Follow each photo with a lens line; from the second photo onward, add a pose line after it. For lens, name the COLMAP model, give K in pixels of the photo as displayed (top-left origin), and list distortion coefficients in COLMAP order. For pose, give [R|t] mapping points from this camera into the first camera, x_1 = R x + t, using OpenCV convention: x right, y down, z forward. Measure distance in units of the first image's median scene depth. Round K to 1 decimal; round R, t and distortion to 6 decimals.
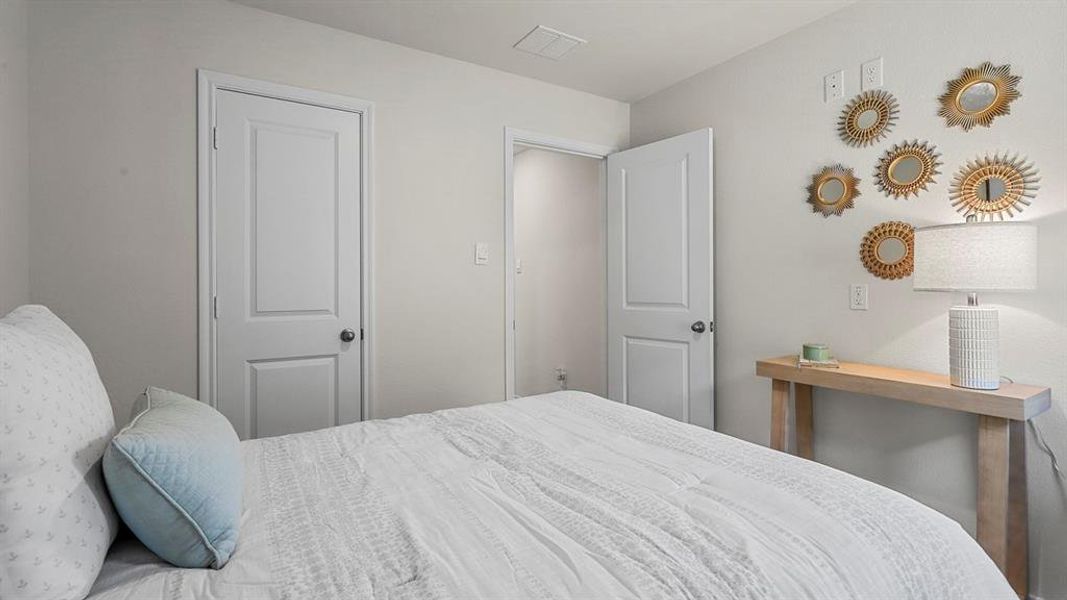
lens RADIAL K [[493.2, 0, 536.3], [0, 493.2, 281.0], [0, 0, 1]] dist [-0.000021, 0.000042]
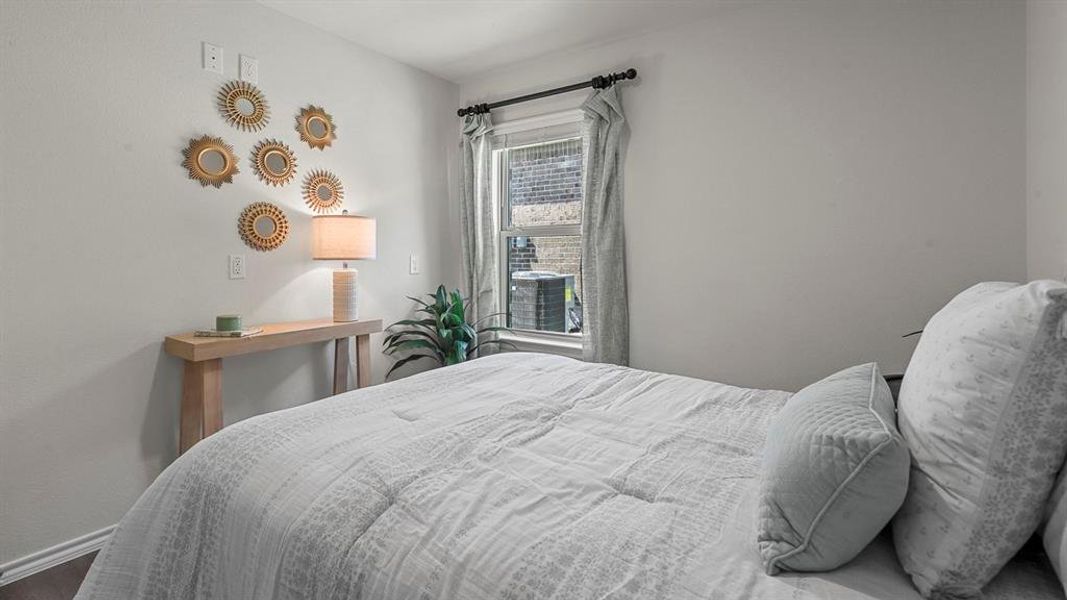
lens RADIAL K [[482.3, 0, 534.5], [0, 482.3, 253.1], [0, 0, 1]] dist [0.000201, 0.000109]
pose [[-0.391474, 0.004448, 0.920178, -0.613656], [-0.004097, 0.999970, -0.006577, 0.007454], [-0.920180, -0.006345, -0.391444, 0.858740]]
